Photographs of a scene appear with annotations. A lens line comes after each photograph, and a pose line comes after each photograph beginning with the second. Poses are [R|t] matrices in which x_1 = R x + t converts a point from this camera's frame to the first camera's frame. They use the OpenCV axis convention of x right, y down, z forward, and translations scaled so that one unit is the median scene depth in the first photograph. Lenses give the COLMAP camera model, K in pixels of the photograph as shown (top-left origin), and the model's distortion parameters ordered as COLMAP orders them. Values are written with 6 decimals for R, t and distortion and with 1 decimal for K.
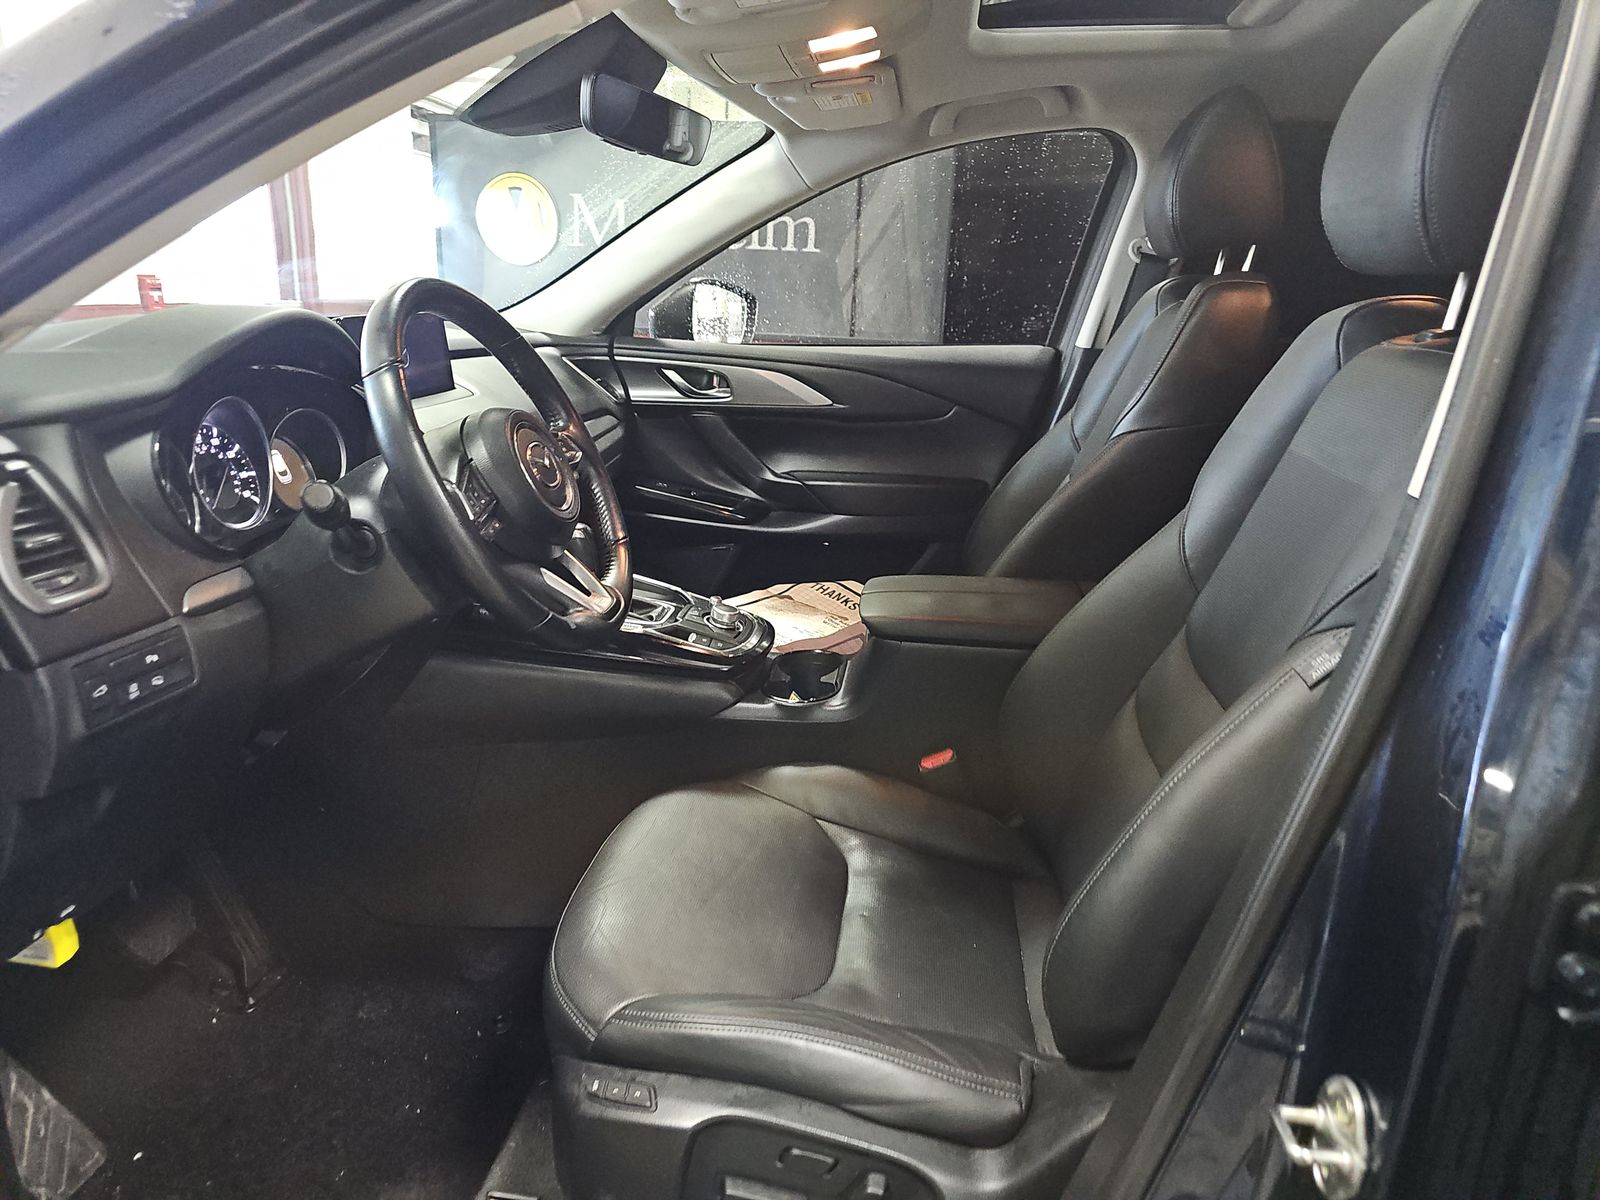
lens RADIAL K [[1043.9, 0, 778.4], [0, 1043.9, 601.5], [0, 0, 1]] dist [0.057526, -0.074133]
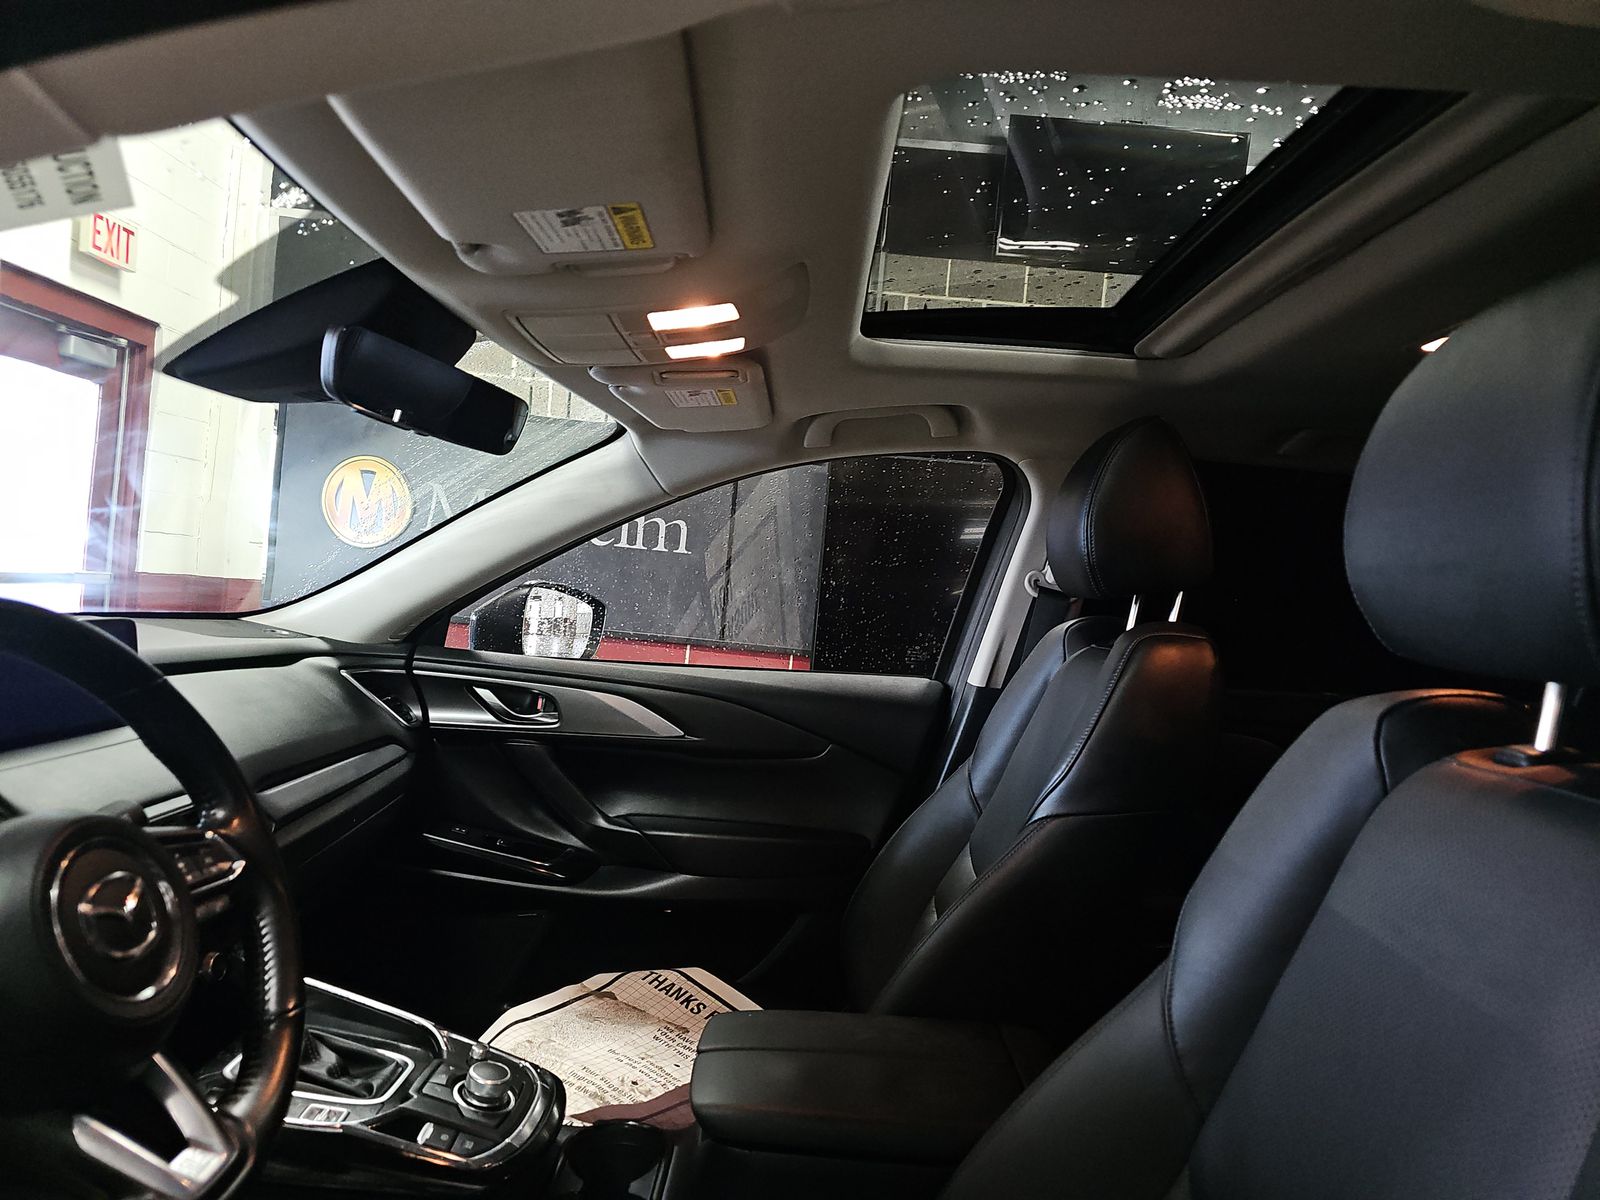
lens RADIAL K [[1043.9, 0, 778.4], [0, 1043.9, 601.5], [0, 0, 1]] dist [0.057526, -0.074133]
pose [[0.991946, 0.055241, 0.113980, 0.027853], [-0.022592, 0.962617, -0.269924, -0.076185], [-0.124630, 0.265175, 0.956112, 0.188863]]
